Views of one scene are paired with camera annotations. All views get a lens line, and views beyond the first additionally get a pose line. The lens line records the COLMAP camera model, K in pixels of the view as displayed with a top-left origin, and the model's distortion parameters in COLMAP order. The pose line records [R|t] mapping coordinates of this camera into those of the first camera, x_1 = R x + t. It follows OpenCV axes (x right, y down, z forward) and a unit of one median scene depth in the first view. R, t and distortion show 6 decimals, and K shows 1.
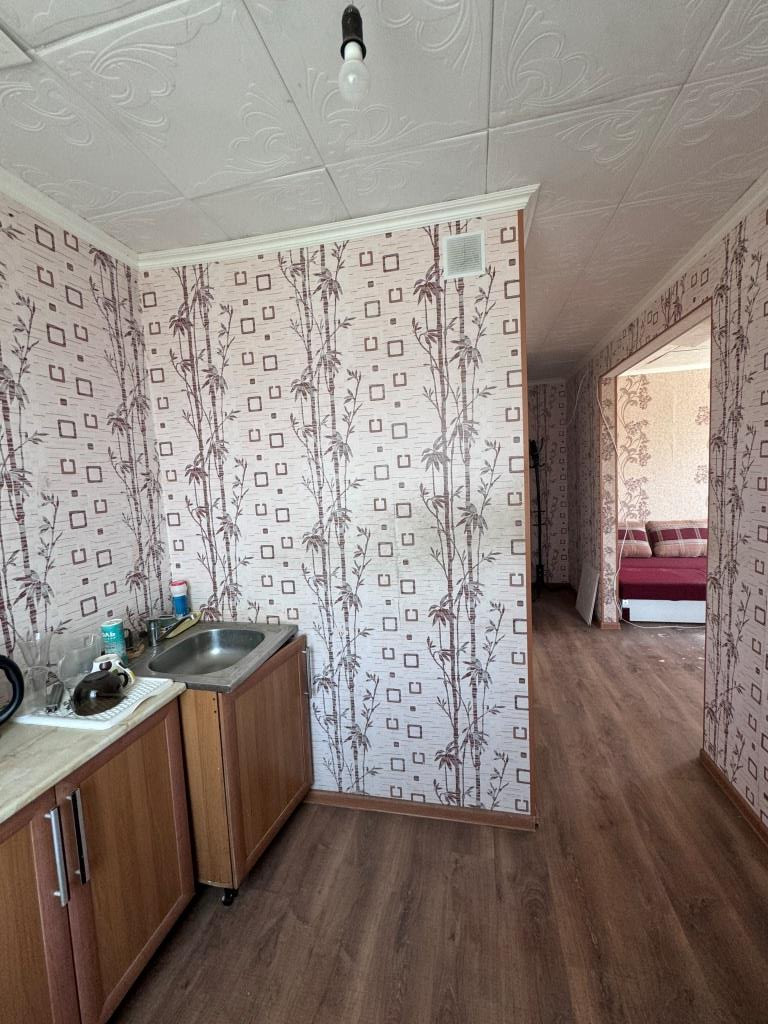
lens RADIAL K [[405.6, 0, 391.0], [0, 405.6, 511.8], [0, 0, 1]] dist [-0.001385, 0.000340]
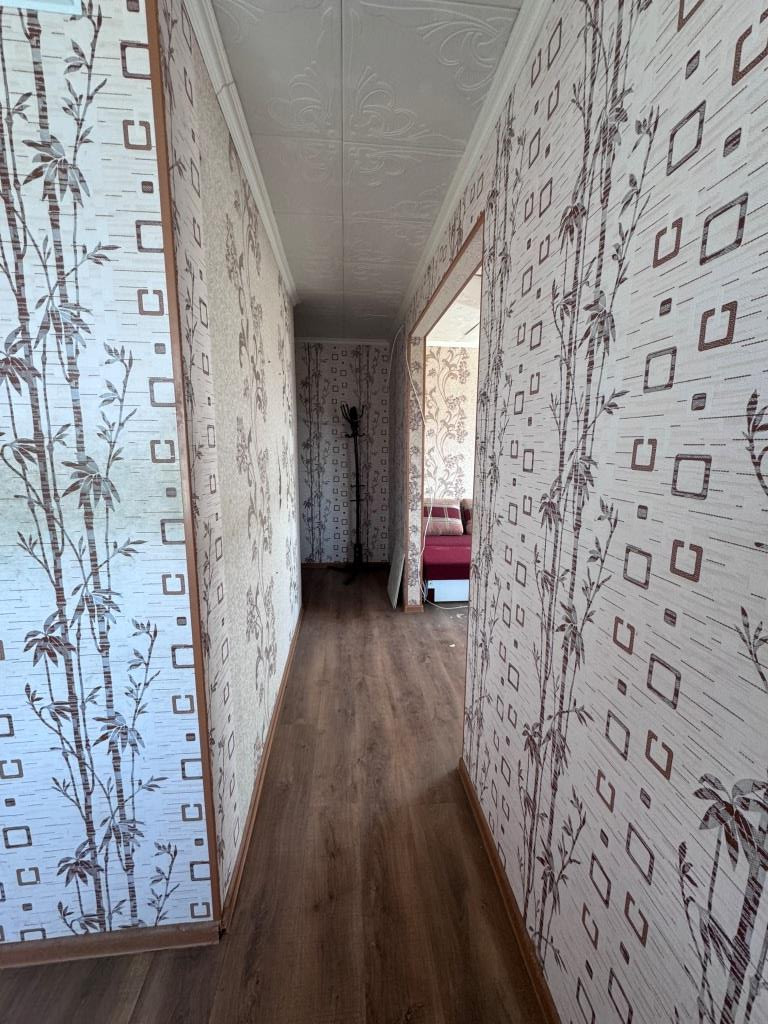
lens RADIAL K [[405.6, 0, 388.8], [0, 405.6, 511.9], [0, 0, 1]] dist [-0.001385, 0.000340]
pose [[0.948843, 0.009539, 0.315604, 0.398886], [-0.028553, 0.998041, 0.055676, 0.013316], [-0.314455, -0.061839, 0.947256, 0.299101]]
